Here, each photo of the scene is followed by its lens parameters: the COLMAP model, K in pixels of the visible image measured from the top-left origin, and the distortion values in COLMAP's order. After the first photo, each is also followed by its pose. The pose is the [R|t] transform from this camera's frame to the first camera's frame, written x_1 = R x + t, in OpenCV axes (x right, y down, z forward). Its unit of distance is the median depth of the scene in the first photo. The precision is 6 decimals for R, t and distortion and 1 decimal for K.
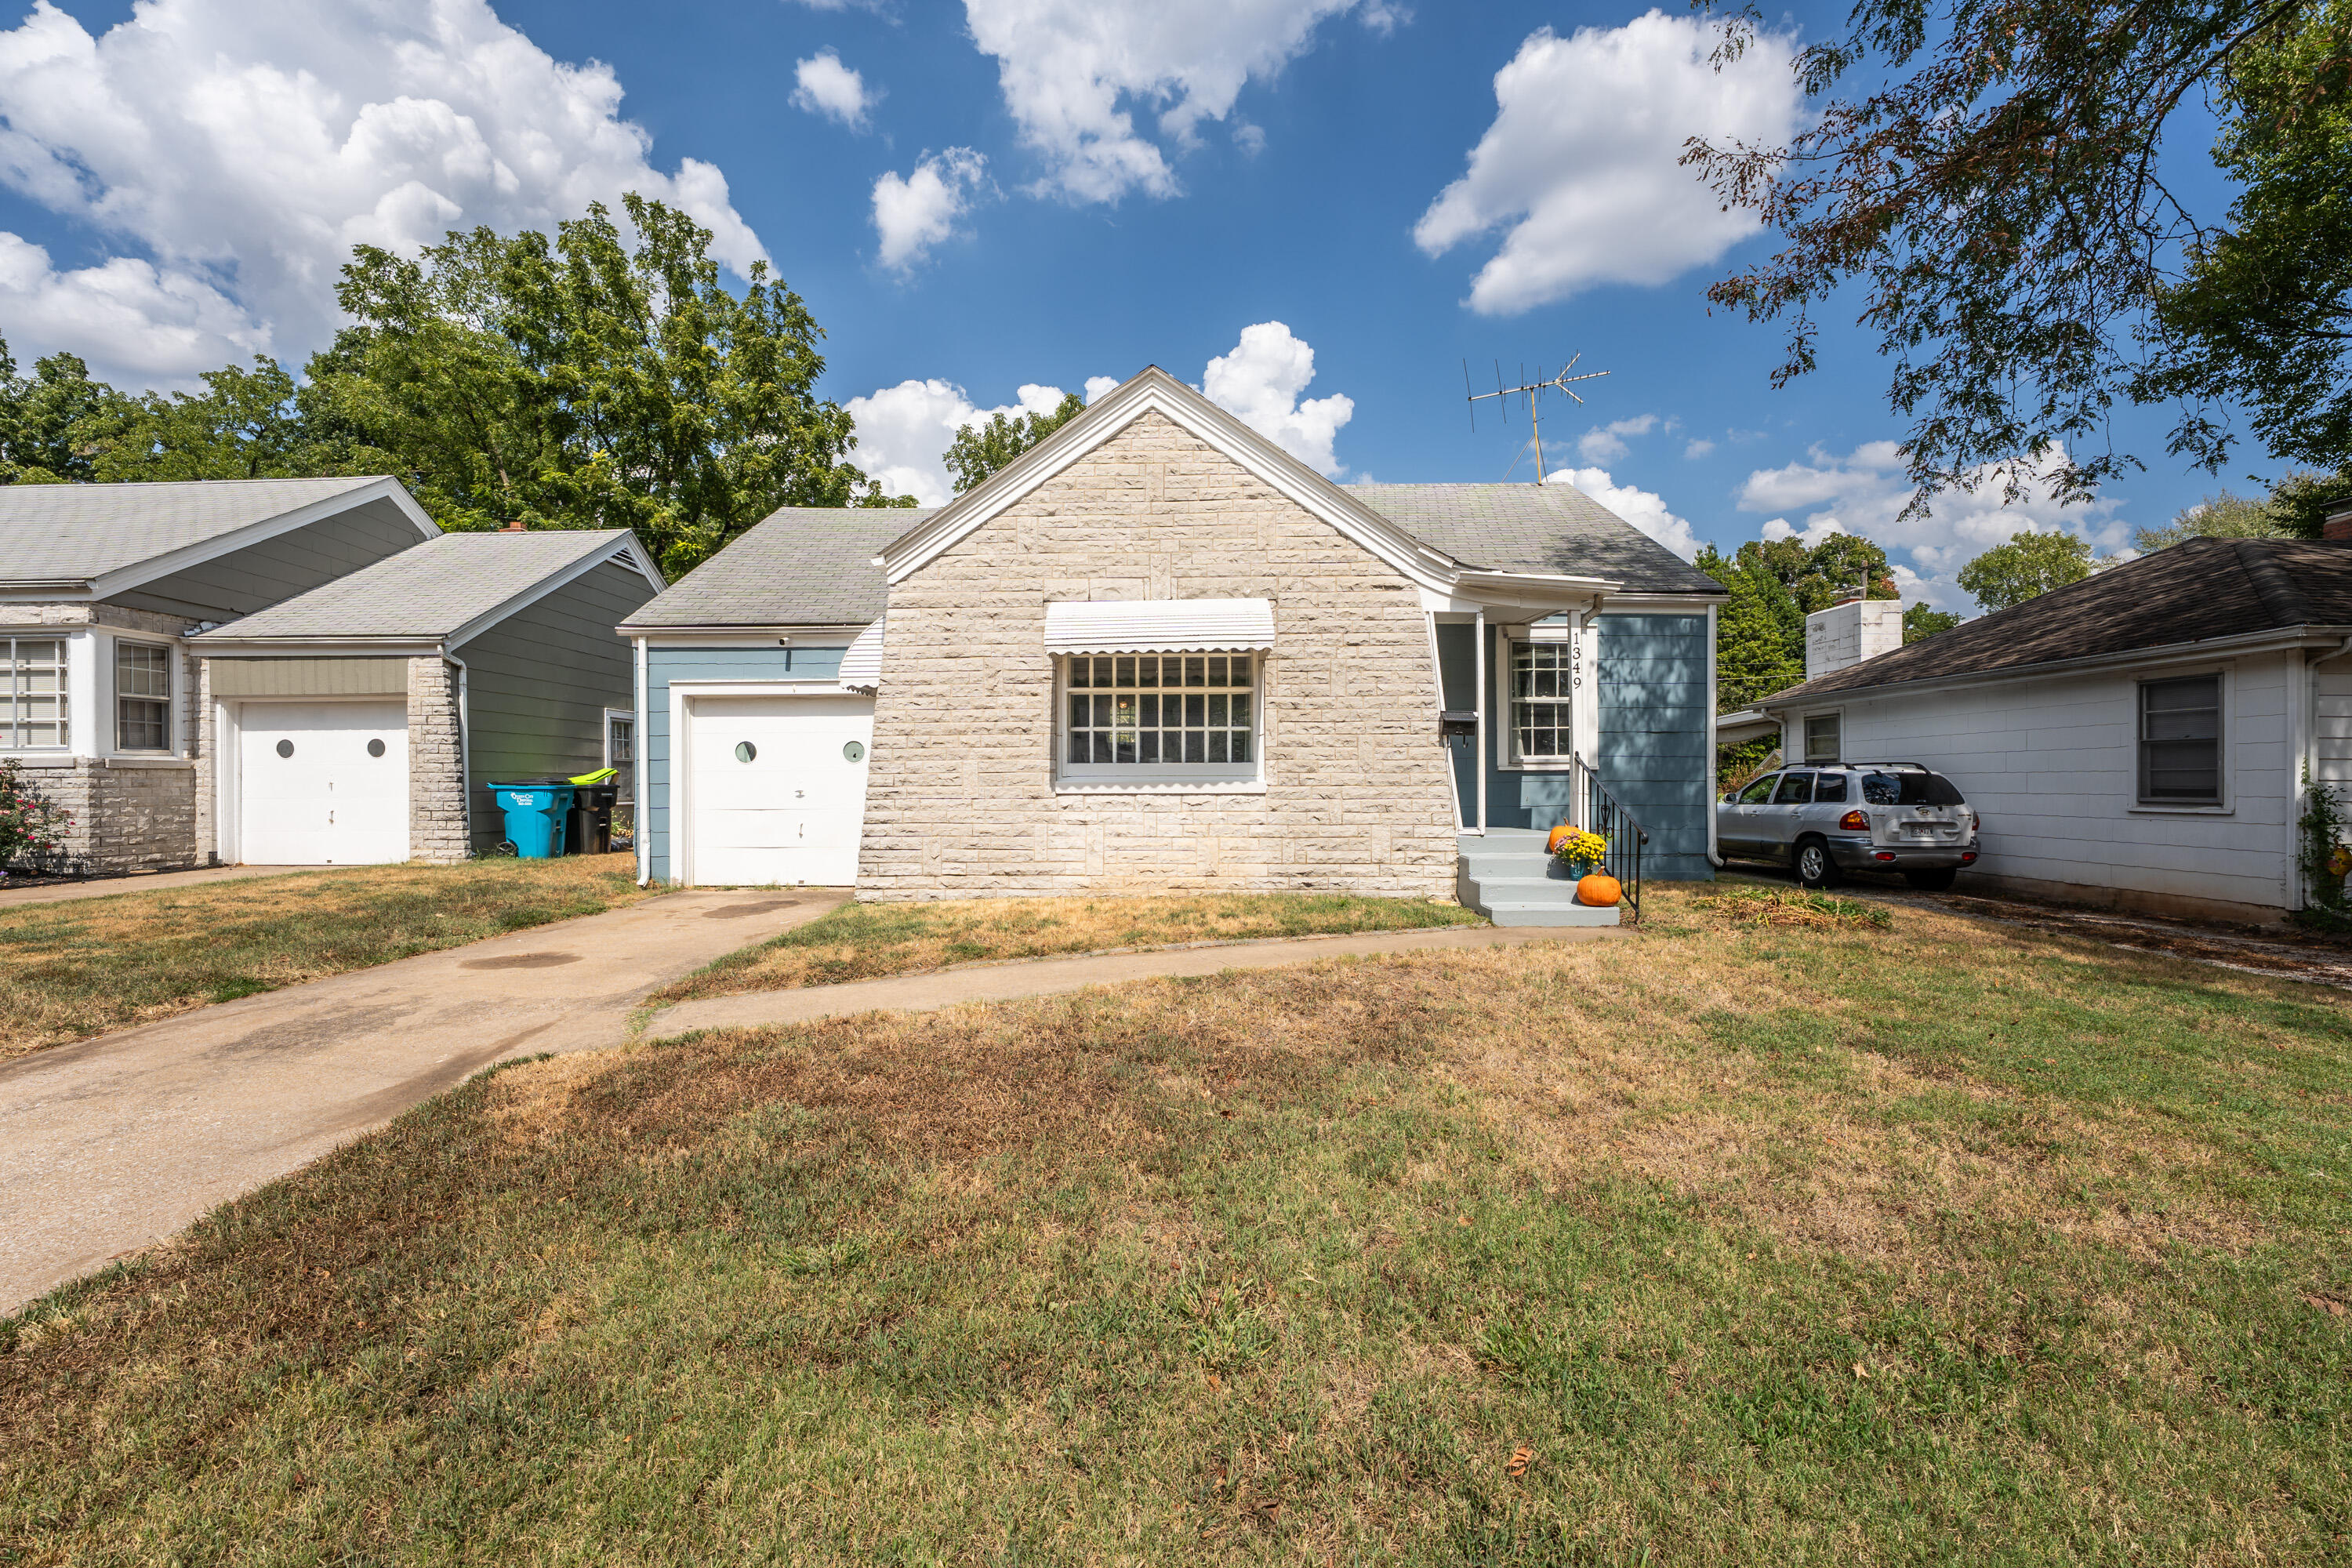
lens RADIAL K [[948.8, 0, 1161.1], [0, 948.8, 785.2], [0, 0, 1]] dist [-0.022033, 0.000029]
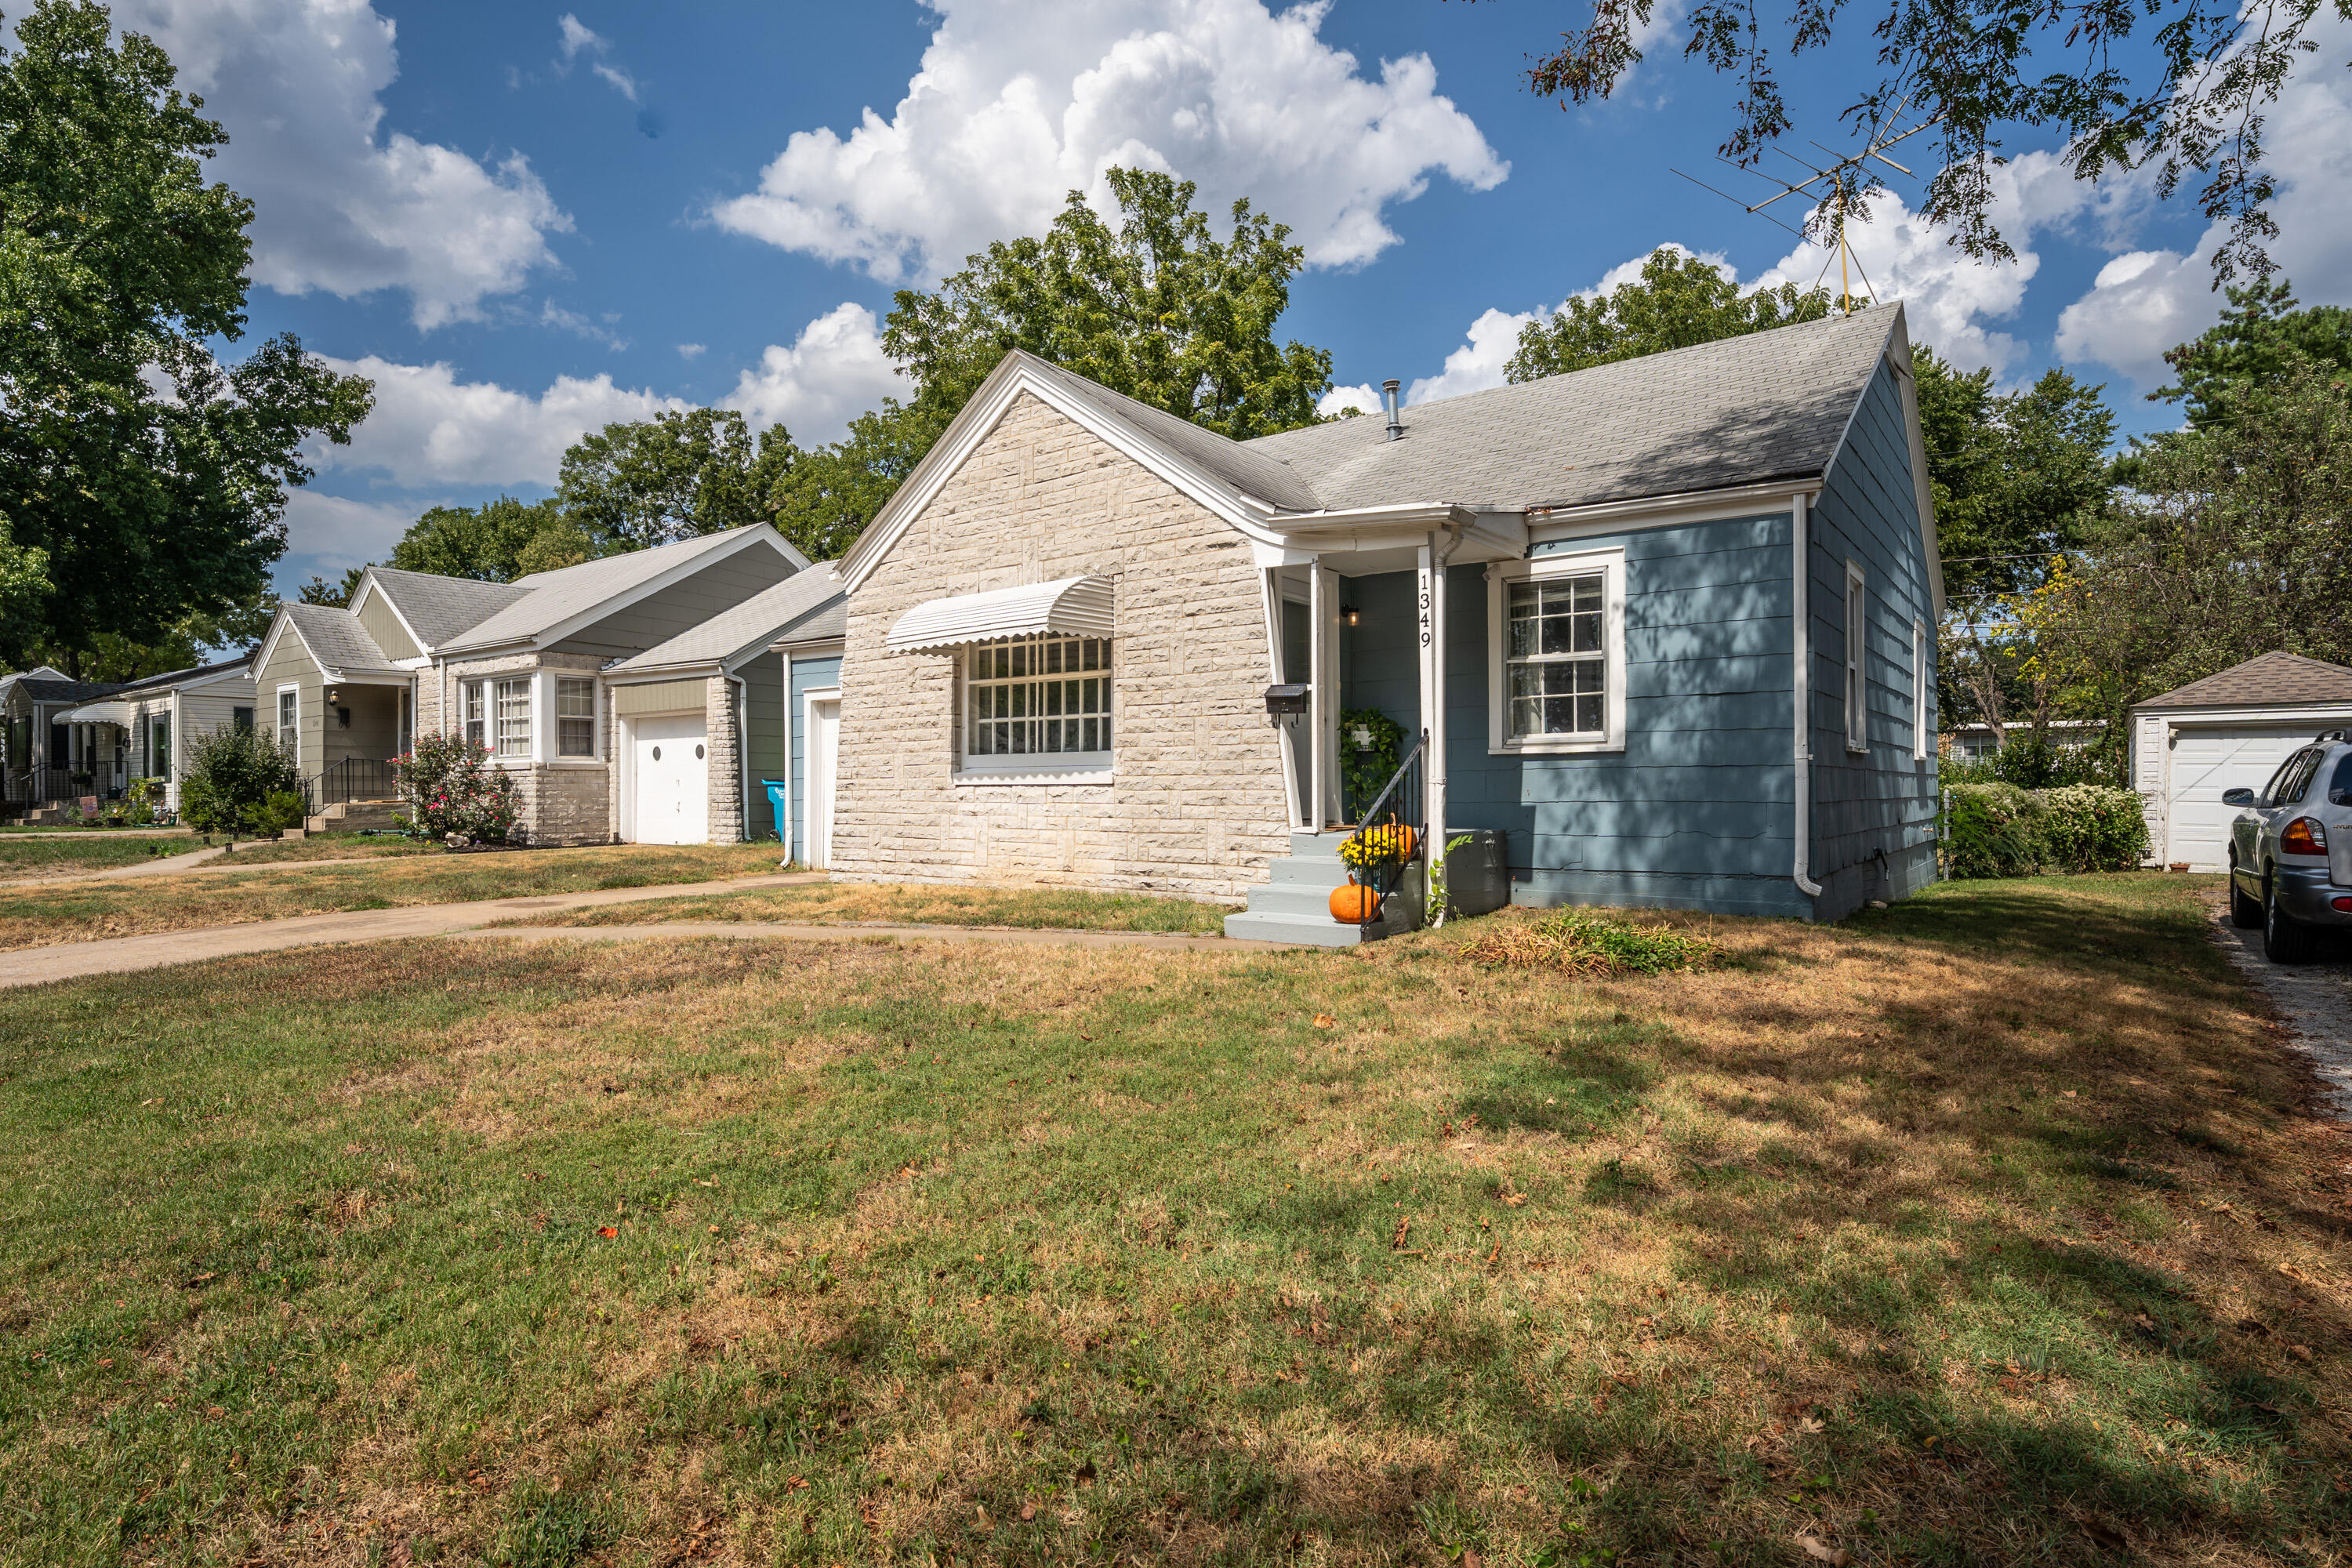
lens RADIAL K [[1228.0, 0, 1176.0], [0, 1228.0, 784.0], [0, 0, 1]] dist [0.000690, -0.001060]
pose [[0.810783, -0.003013, -0.585340, 0.851708], [0.001043, 0.999993, -0.003702, 0.013024], [0.585346, 0.002390, 0.810780, 0.064583]]
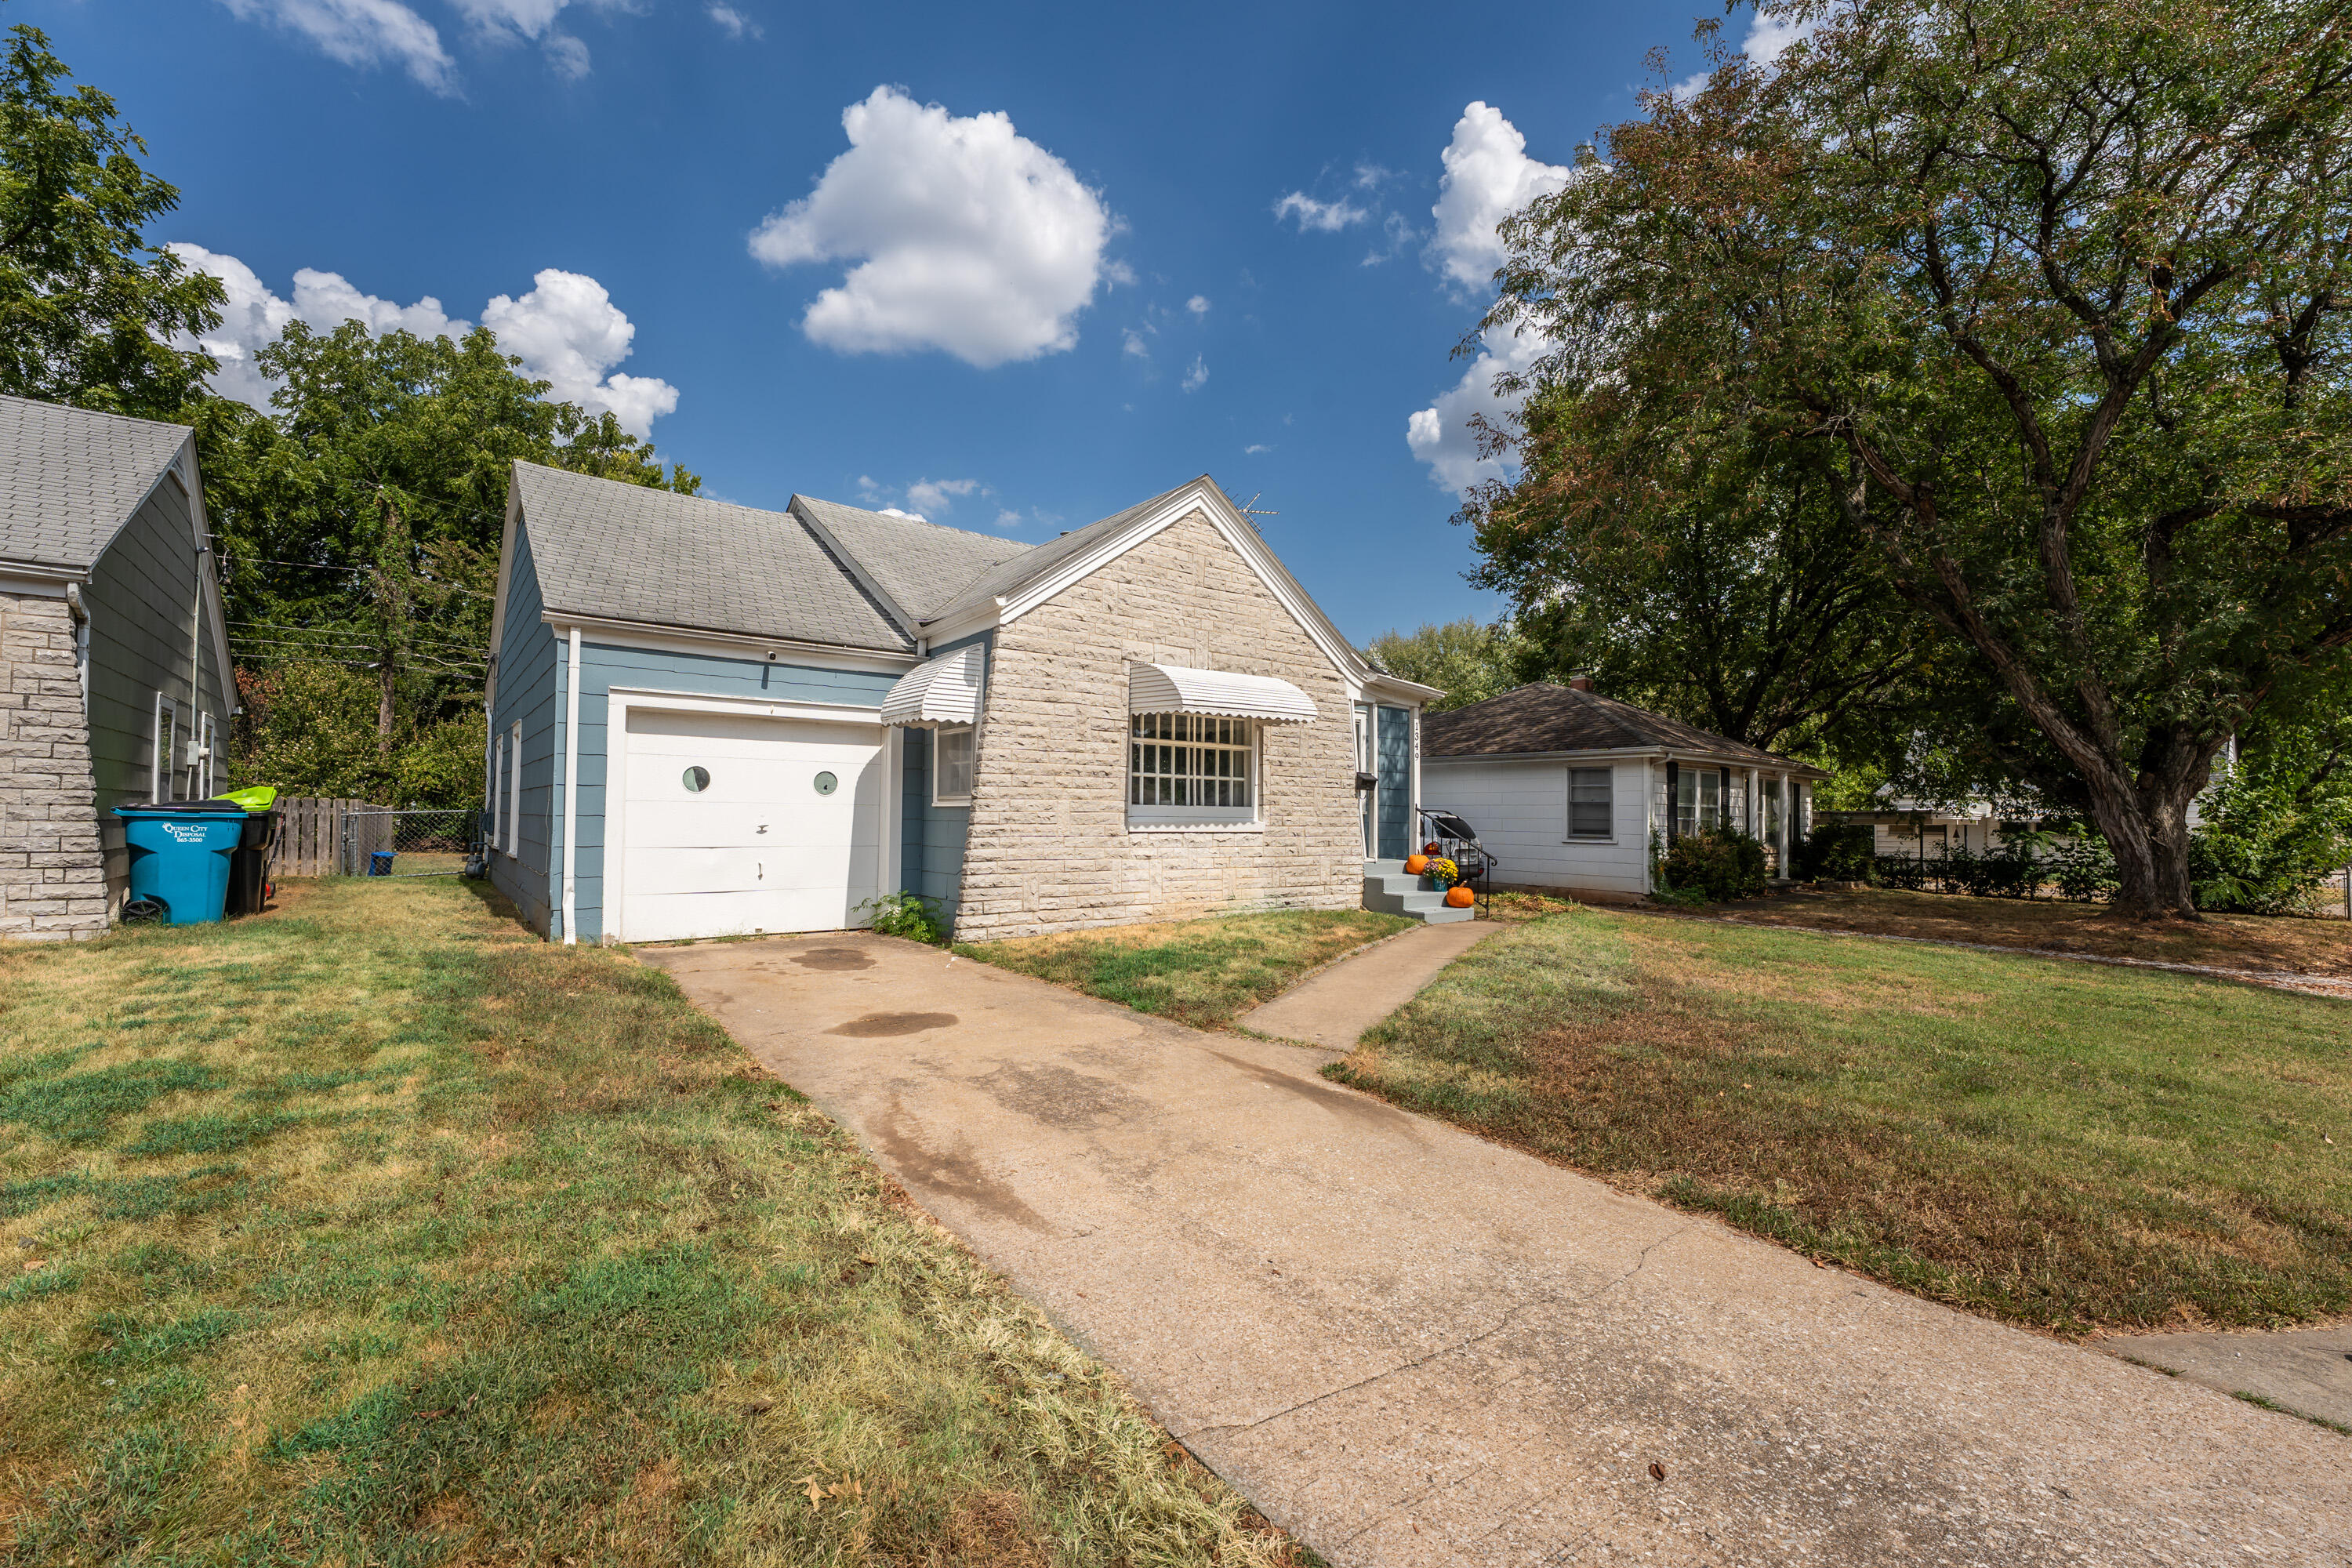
lens RADIAL K [[948.8, 0, 1161.1], [0, 948.8, 785.2], [0, 0, 1]] dist [-0.022033, 0.000029]
pose [[0.777635, 0.032866, 0.627857, -0.777097], [-0.013860, 0.999286, -0.035142, -0.007094], [-0.628564, 0.018625, 0.777535, 0.107133]]
